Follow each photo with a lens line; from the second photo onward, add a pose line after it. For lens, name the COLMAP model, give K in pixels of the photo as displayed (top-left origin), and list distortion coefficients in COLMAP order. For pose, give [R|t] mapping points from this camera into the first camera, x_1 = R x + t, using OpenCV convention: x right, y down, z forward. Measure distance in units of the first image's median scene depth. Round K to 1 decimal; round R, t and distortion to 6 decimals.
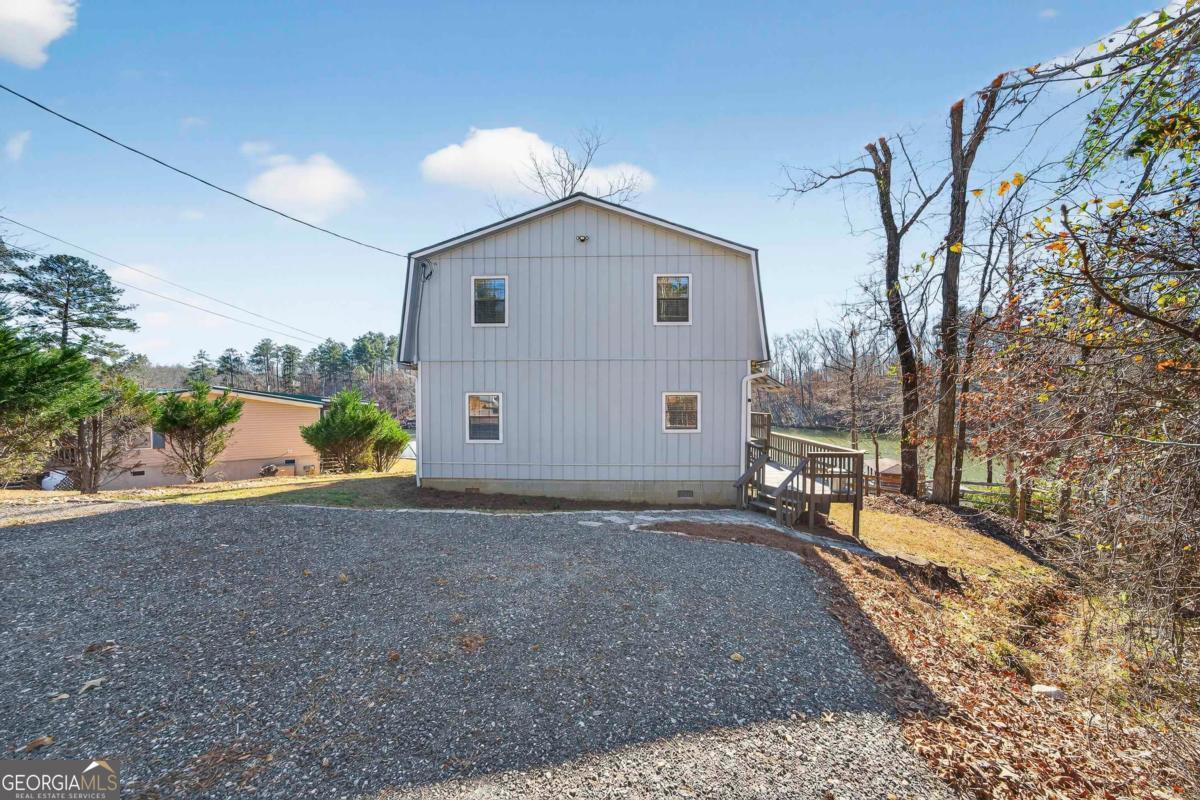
lens RADIAL K [[407.6, 0, 596.6], [0, 407.6, 403.7], [0, 0, 1]] dist [-0.001814, 0.000043]
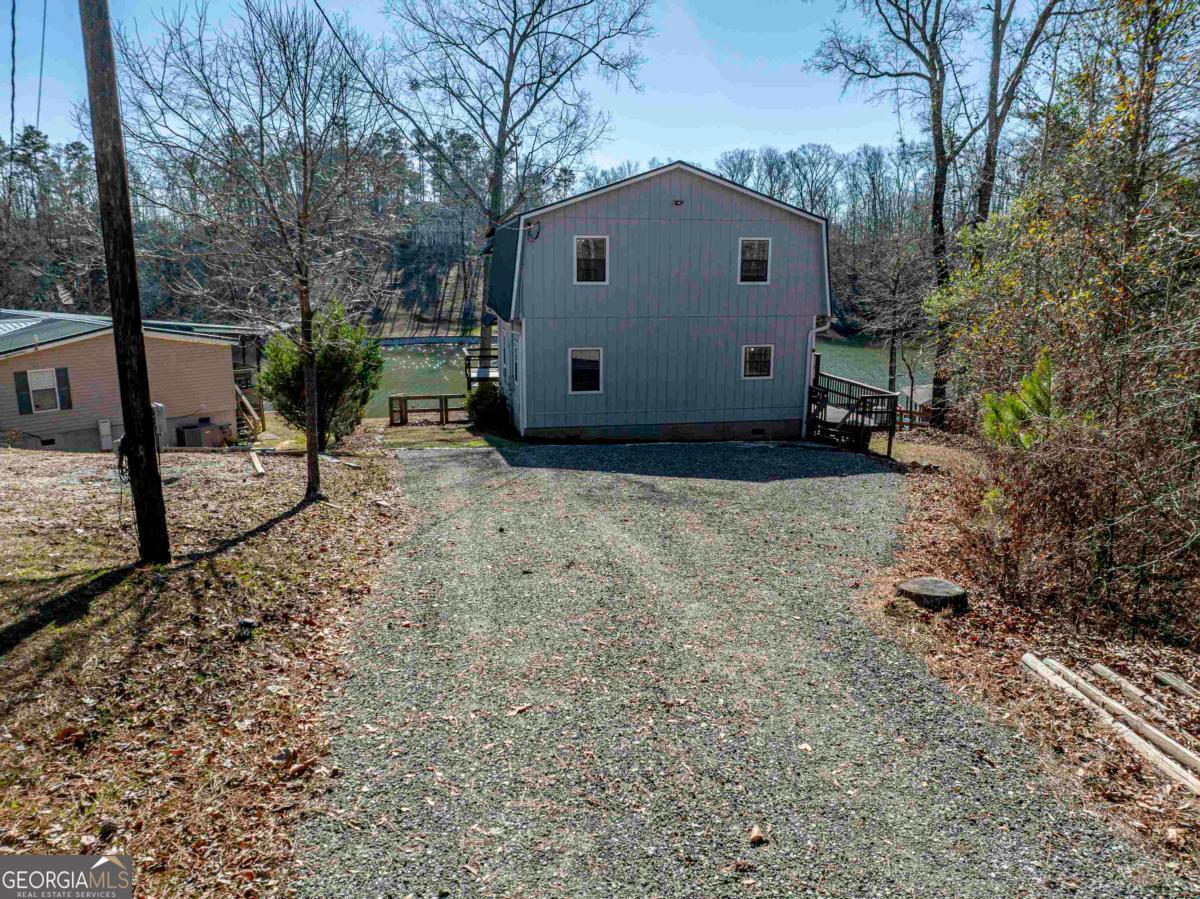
lens RADIAL K [[850.2, 0, 591.4], [0, 850.2, 436.5], [0, 0, 1]] dist [-0.029807, -0.007151]
pose [[0.974669, -0.043394, 0.219400, -0.774638], [0.001229, 0.982020, 0.188771, -0.221512], [-0.223647, -0.183719, 0.957199, -1.201432]]
